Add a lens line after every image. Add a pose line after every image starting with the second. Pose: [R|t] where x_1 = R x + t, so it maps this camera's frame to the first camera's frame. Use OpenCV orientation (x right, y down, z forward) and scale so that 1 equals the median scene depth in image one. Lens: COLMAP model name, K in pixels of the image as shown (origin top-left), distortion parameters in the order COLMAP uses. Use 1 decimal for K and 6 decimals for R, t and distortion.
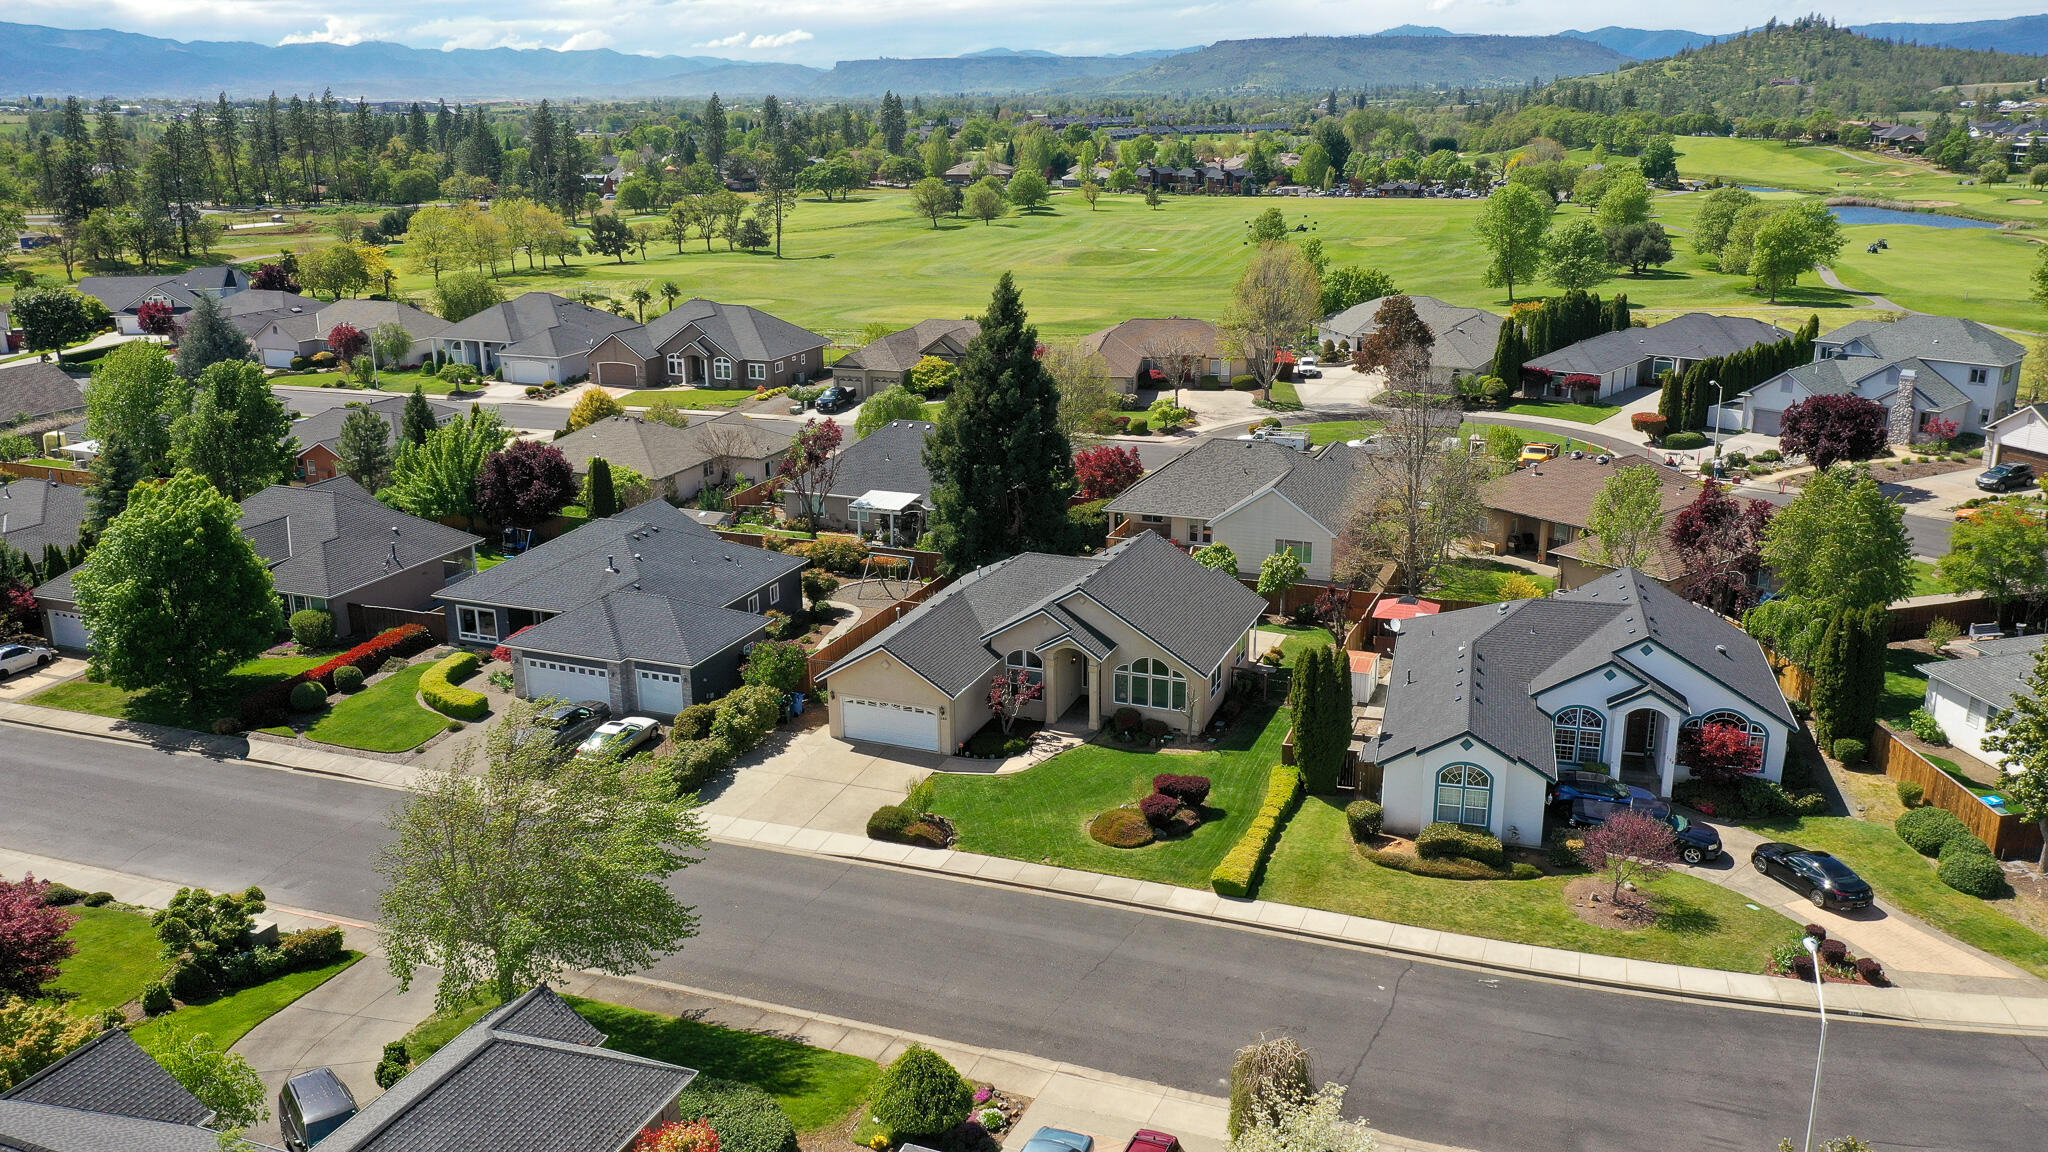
lens RADIAL K [[1617.9, 0, 1021.8], [0, 1617.9, 575.2], [0, 0, 1]] dist [0.009420, 0.000301]
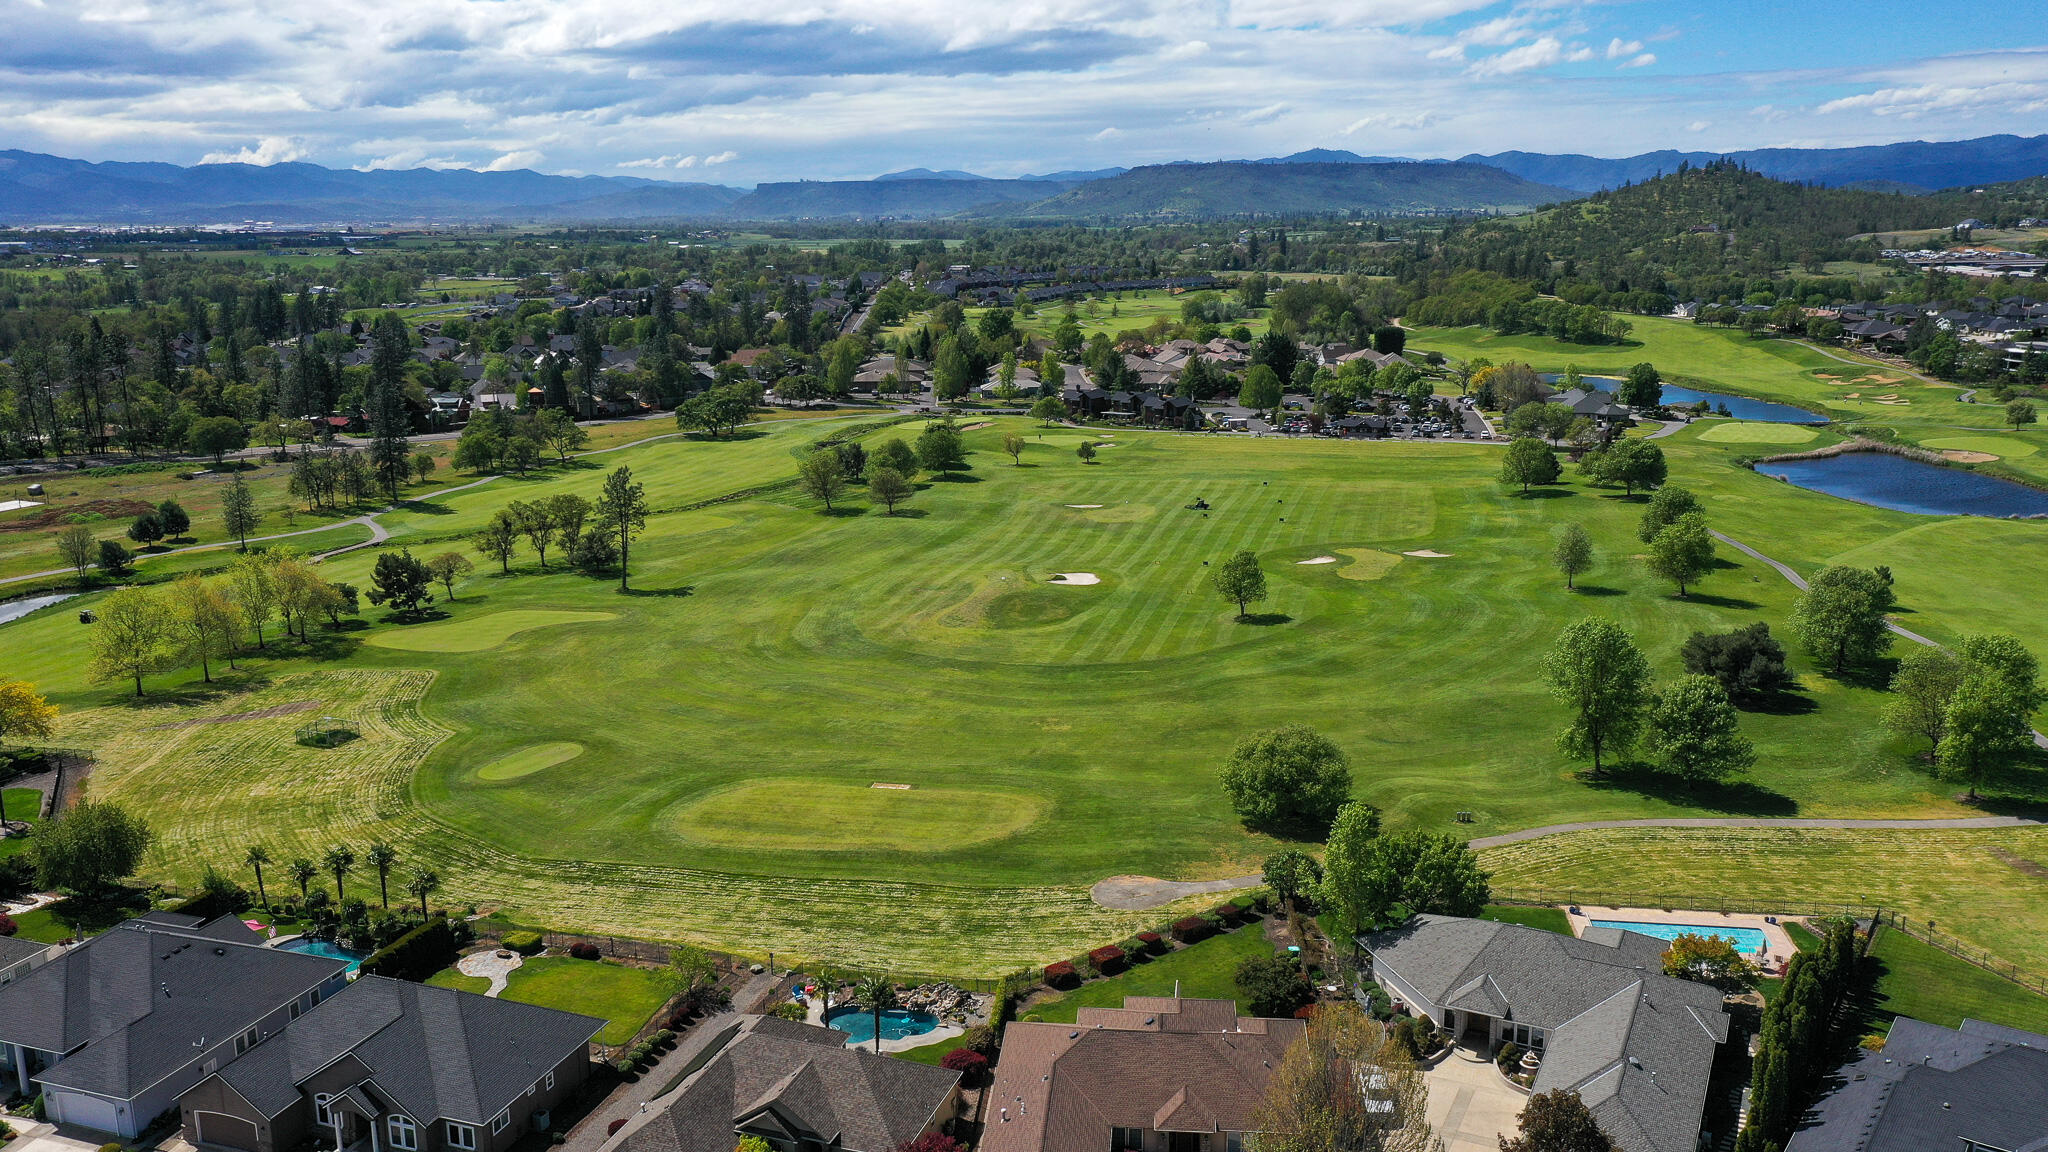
lens RADIAL K [[1617.9, 0, 1021.8], [0, 1617.9, 575.2], [0, 0, 1]] dist [0.009420, 0.000301]
pose [[0.998843, -0.010359, 0.046951, 0.016103], [0.013521, 0.997625, -0.067541, -0.300289], [-0.046140, 0.068097, 0.996611, 0.402345]]
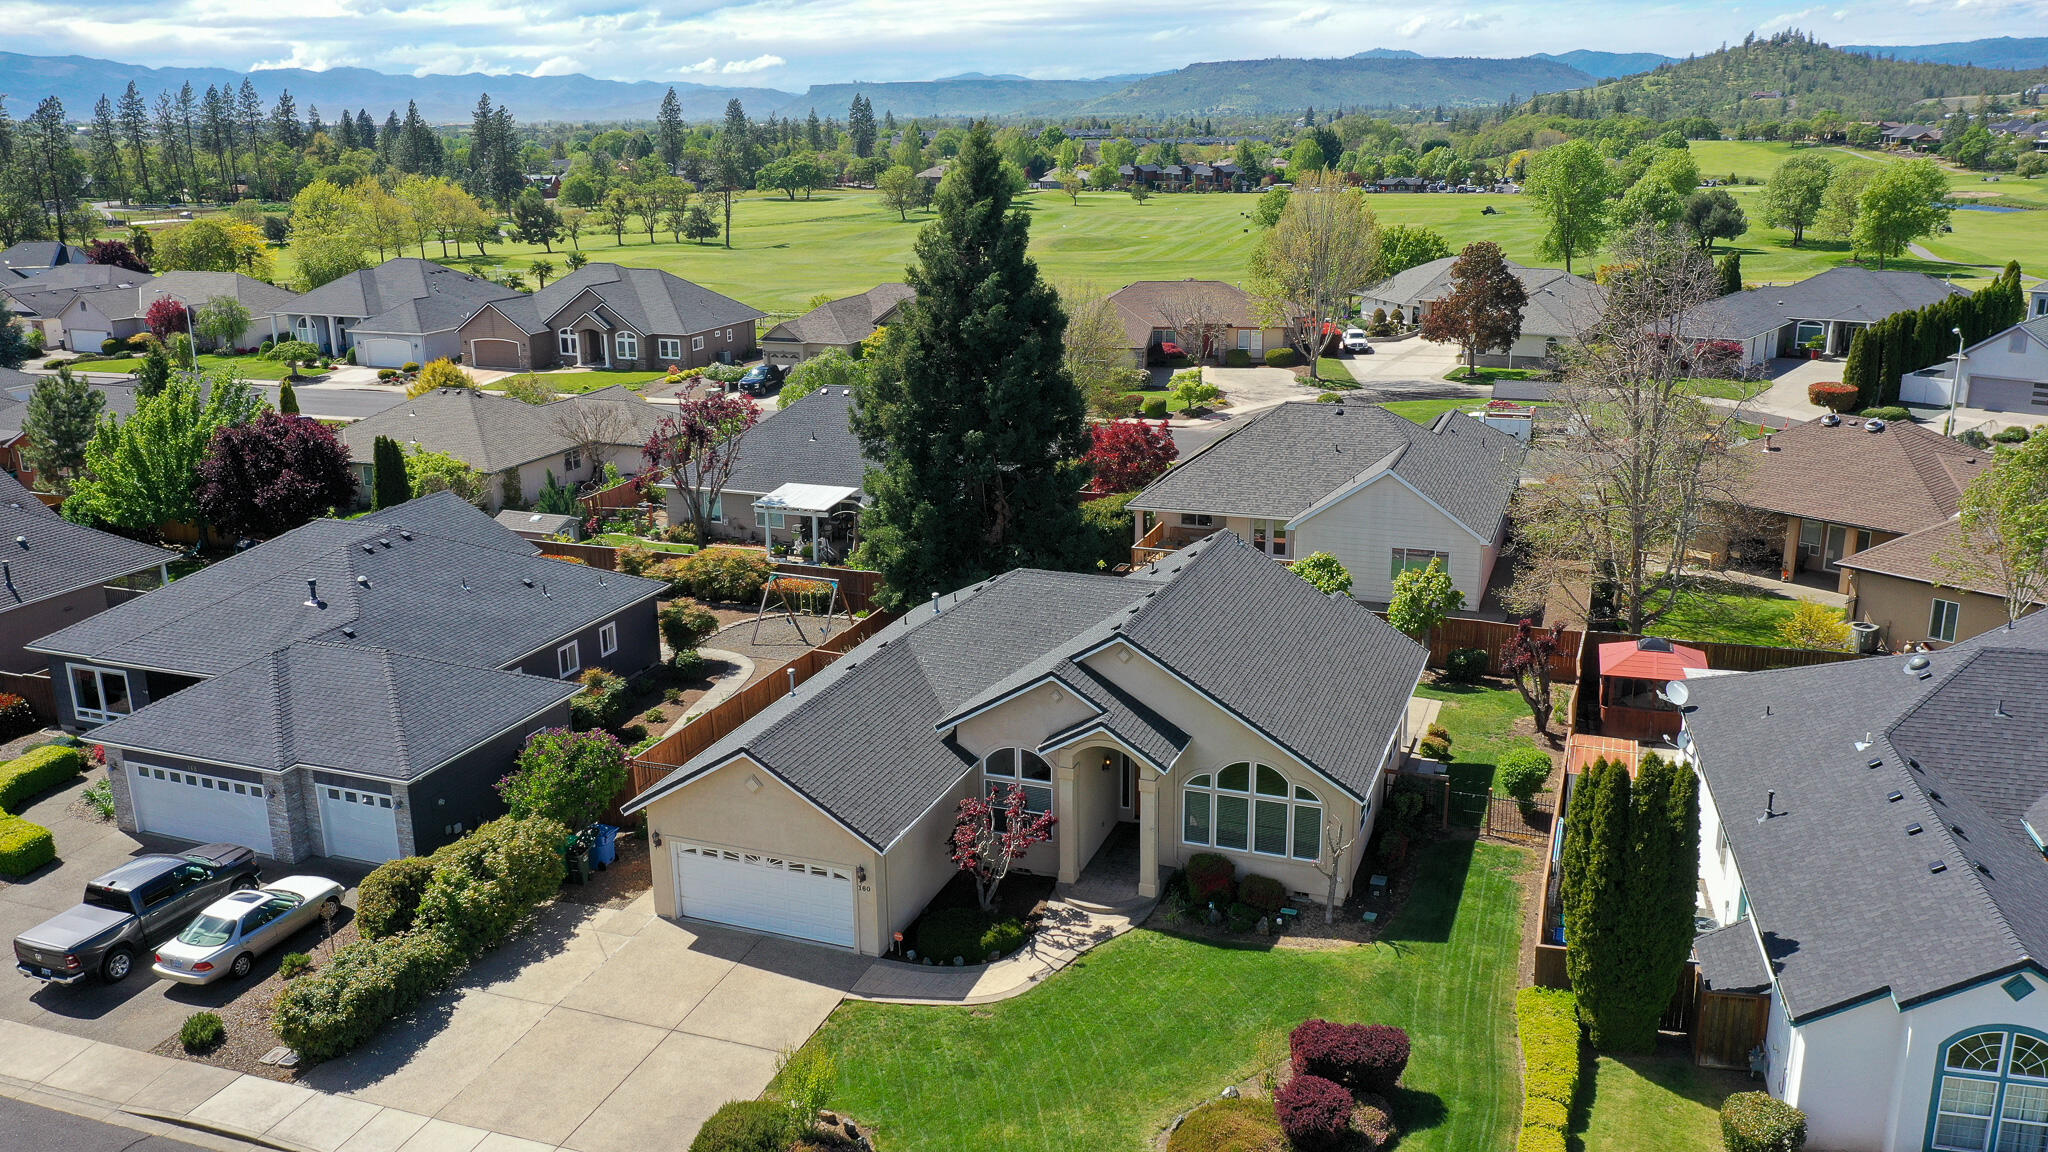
lens RADIAL K [[1617.9, 0, 1021.8], [0, 1617.9, 575.2], [0, 0, 1]] dist [0.009420, 0.000301]
pose [[0.999877, -0.006616, 0.014186, -0.002013], [0.006816, 0.999877, -0.014093, -0.001789], [-0.014091, 0.014188, 0.999800, 0.208973]]
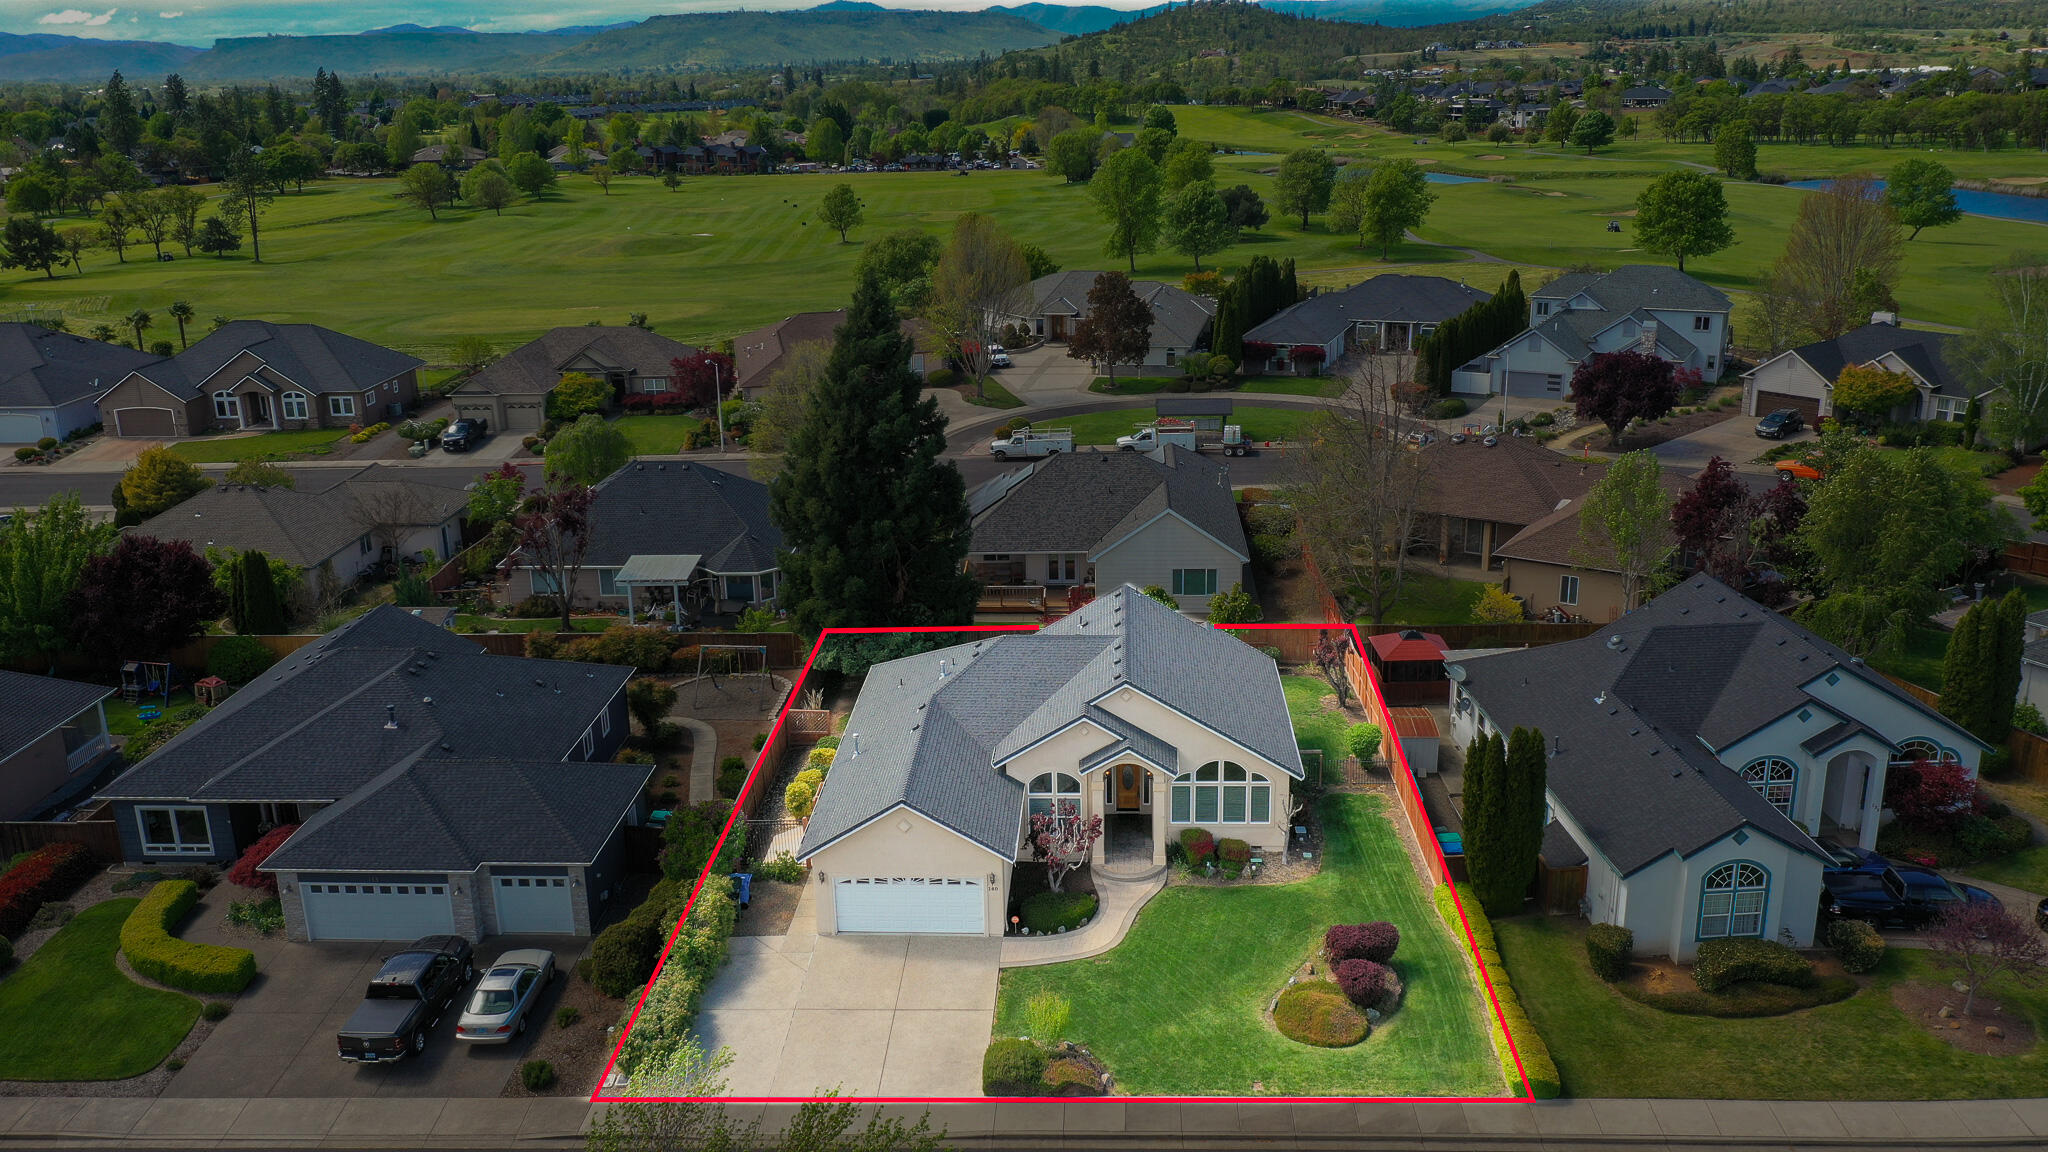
lens RADIAL K [[1651.9, 0, 1024.0], [0, 1651.9, 576.0], [0, 0, 1]] dist [0.009677, 0.000627]
pose [[0.946875, -0.105113, 0.303938, -0.106712], [0.102818, 0.994420, 0.023593, -0.028586], [-0.304722, 0.008911, 0.952400, 0.128719]]
